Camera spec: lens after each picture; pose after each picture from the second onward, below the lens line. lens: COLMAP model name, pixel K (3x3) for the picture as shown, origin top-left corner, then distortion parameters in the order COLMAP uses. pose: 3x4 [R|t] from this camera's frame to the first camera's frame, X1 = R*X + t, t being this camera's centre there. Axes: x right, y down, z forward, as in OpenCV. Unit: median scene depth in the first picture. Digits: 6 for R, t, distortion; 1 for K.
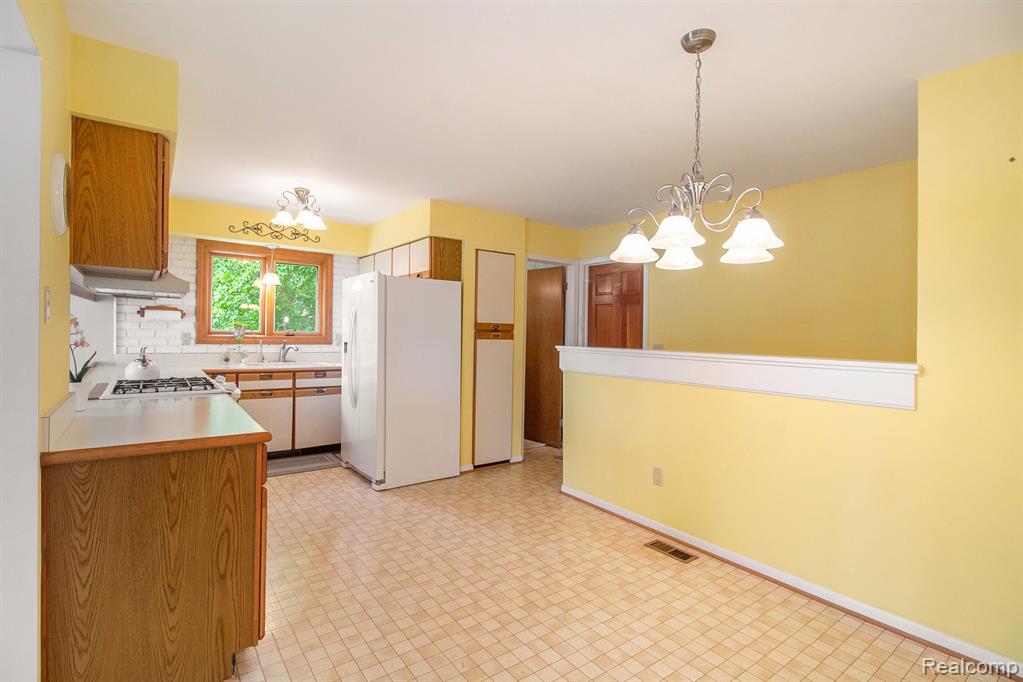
lens RADIAL K [[479.6, 0, 515.9], [0, 479.6, 332.5], [0, 0, 1]] dist [-0.014160, 0.000091]
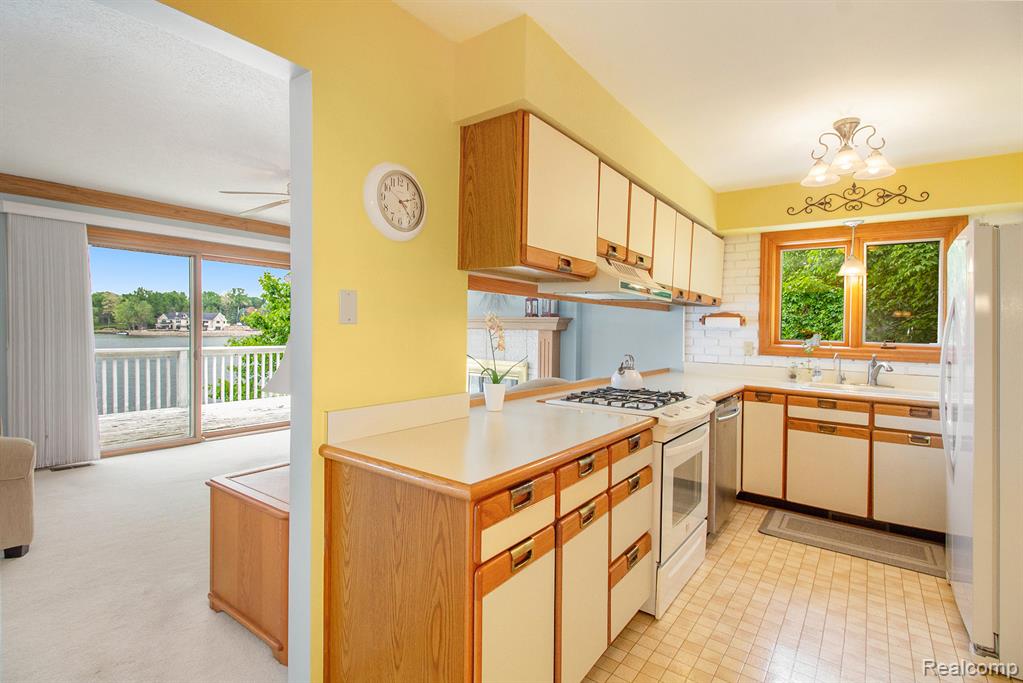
lens RADIAL K [[479.6, 0, 515.9], [0, 479.6, 333.0], [0, 0, 1]] dist [-0.014160, 0.000091]
pose [[0.260246, -0.007991, -0.965509, 0.049332], [-0.018063, 0.999750, -0.013144, 0.003431], [0.965373, 0.020860, 0.260037, 0.358825]]
